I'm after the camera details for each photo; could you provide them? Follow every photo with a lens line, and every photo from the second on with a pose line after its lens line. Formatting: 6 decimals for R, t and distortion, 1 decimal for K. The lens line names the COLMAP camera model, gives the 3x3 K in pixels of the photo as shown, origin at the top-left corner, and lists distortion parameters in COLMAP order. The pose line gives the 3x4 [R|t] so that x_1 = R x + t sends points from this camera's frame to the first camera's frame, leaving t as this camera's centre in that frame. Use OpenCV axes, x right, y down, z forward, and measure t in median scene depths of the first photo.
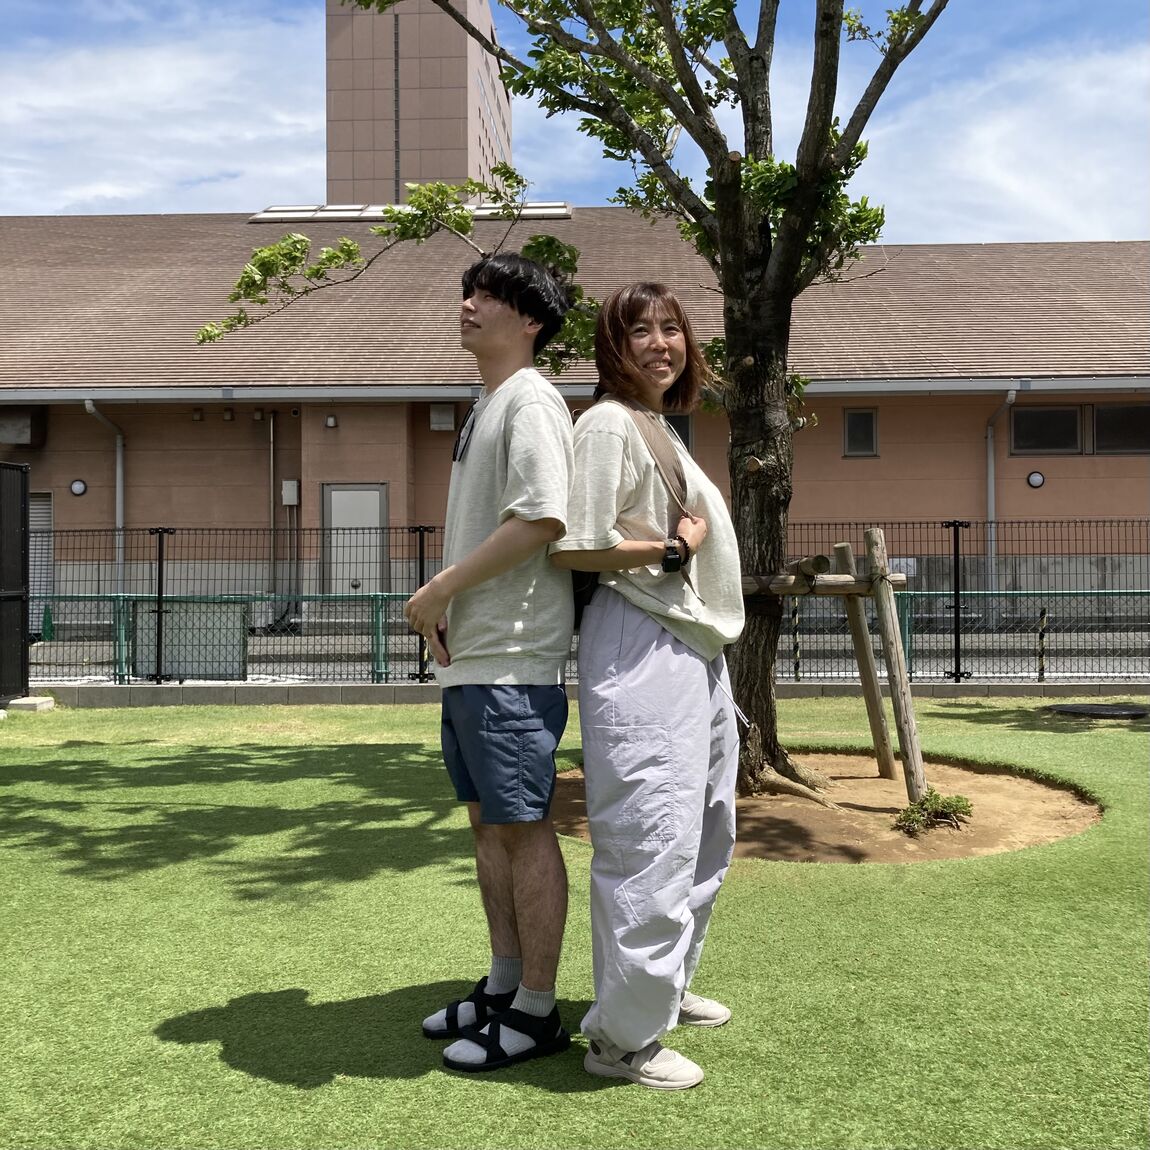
lens RADIAL K [[1274.7, 0, 571.4], [0, 1274.7, 538.8], [0, 0, 1]] dist [0.138505, -0.500693]
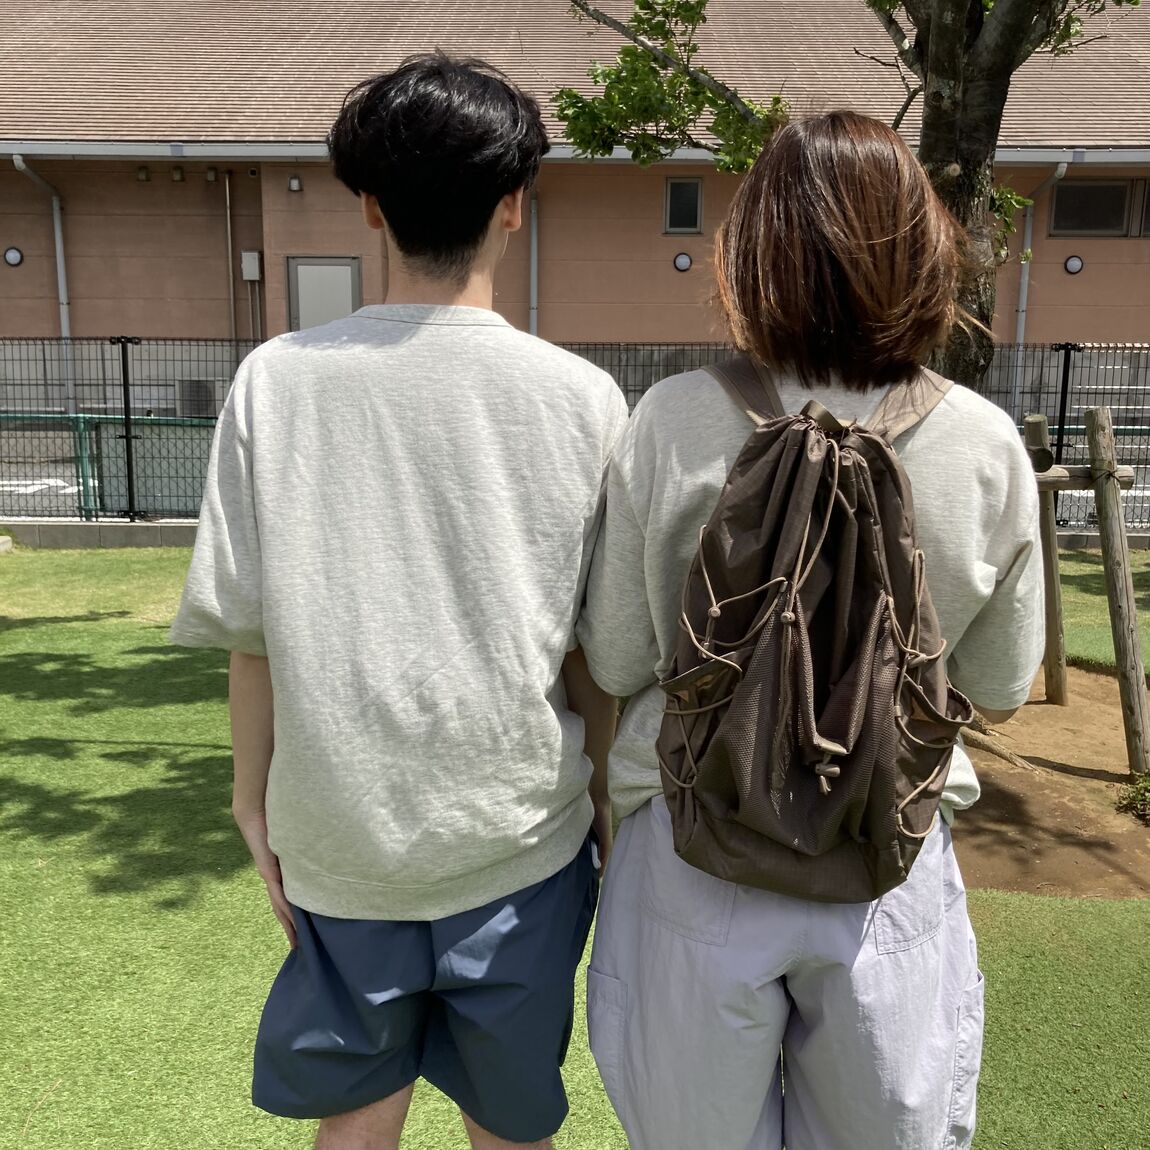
lens RADIAL K [[1280.2, 0, 554.9], [0, 1280.2, 589.5], [0, 0, 1]] dist [-0.027289, 0.070664]
pose [[0.999557, 0.008317, 0.028592, -0.033812], [-0.014547, 0.974205, 0.225195, -0.021802], [-0.025981, -0.225511, 0.973894, 0.081096]]
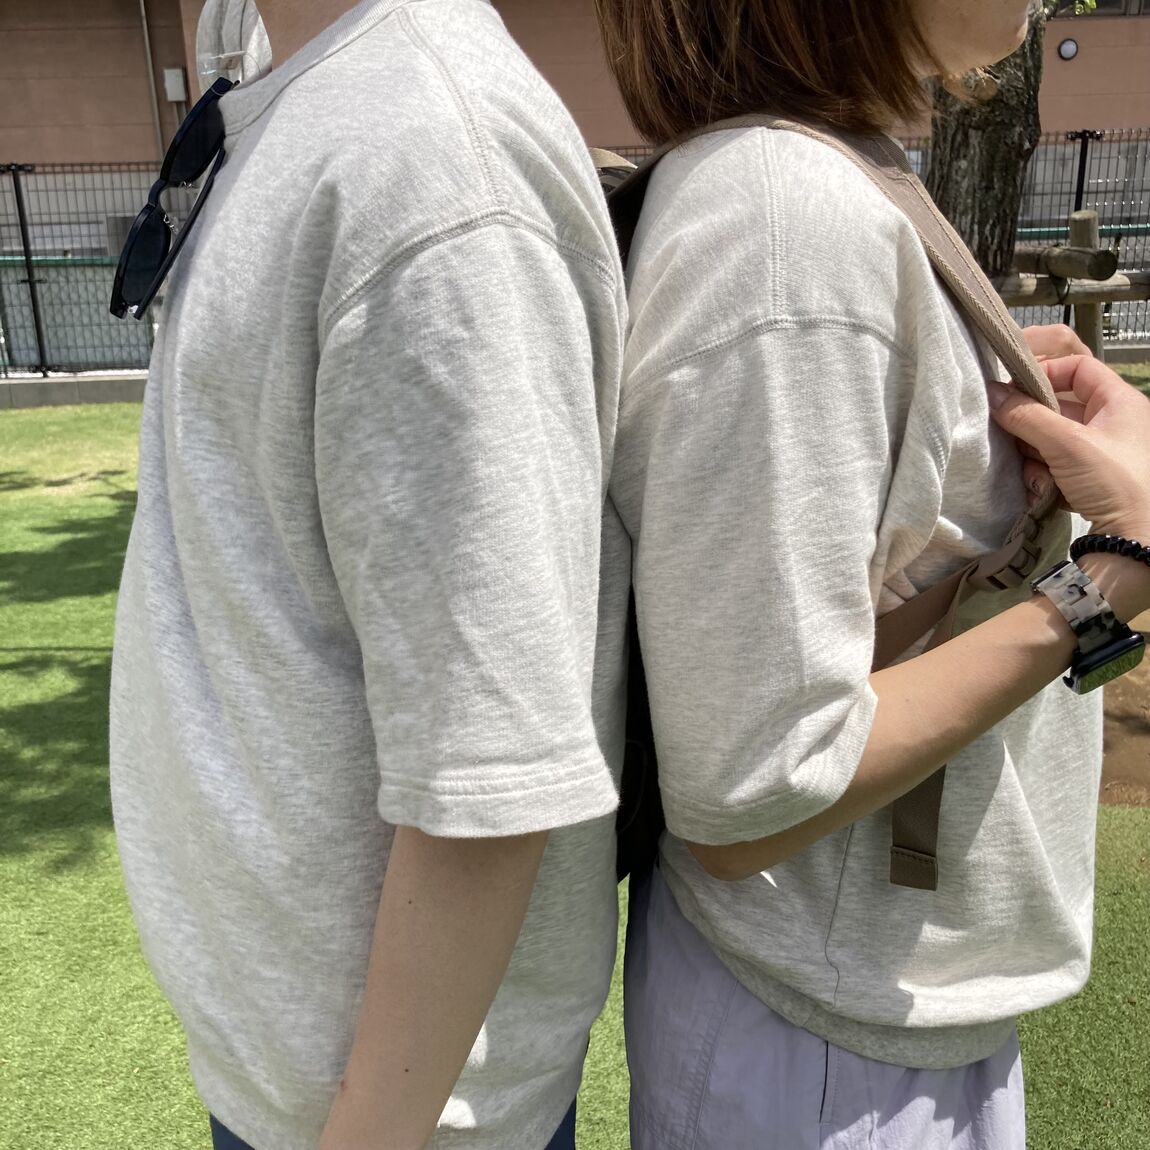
lens RADIAL K [[1280.2, 0, 554.9], [0, 1280.2, 589.5], [0, 0, 1]] dist [-0.027289, 0.070664]
pose [[0.998099, -0.039497, 0.047306, -0.030994], [0.020418, 0.936205, 0.350861, -0.016863], [-0.058146, -0.349228, 0.935232, 0.120588]]
